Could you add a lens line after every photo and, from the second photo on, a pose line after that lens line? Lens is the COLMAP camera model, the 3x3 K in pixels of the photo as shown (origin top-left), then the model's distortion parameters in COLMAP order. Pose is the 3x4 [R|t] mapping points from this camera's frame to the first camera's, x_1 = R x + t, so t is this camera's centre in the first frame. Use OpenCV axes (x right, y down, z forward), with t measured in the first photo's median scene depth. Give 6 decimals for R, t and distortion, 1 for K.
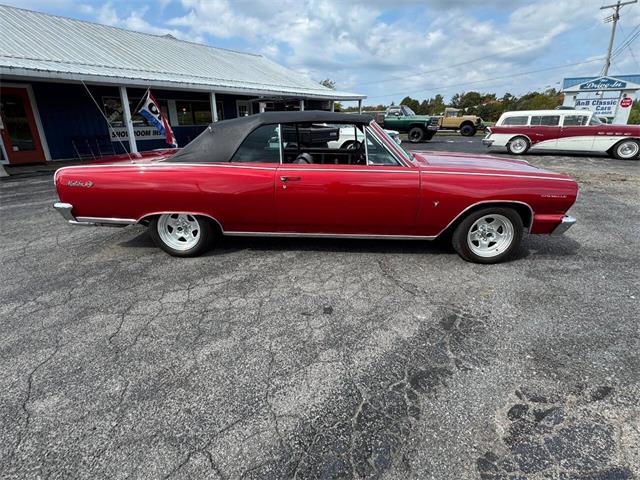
lens RADIAL K [[346.9, 0, 318.8], [0, 346.9, 238.7], [0, 0, 1]] dist [-0.005815, 0.002212]
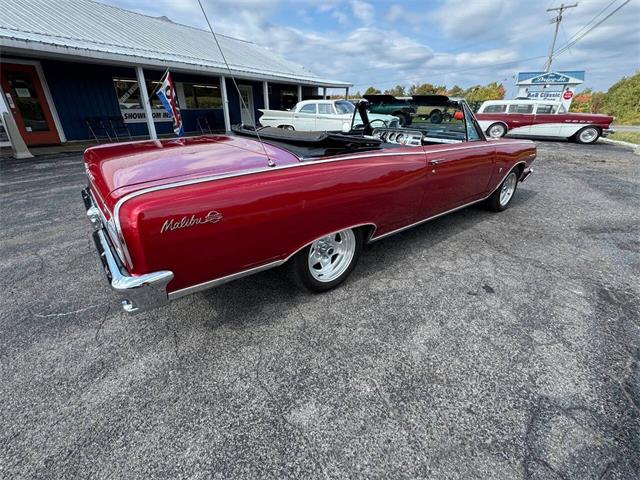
lens RADIAL K [[299.4, 0, 320.6], [0, 299.4, 240.6], [0, 0, 1]] dist [-0.003401, 0.000428]
pose [[0.995370, -0.024575, 0.092920, -0.106971], [0.016261, 0.995881, 0.089195, -0.004354], [-0.094729, -0.087271, 0.991670, 0.036321]]
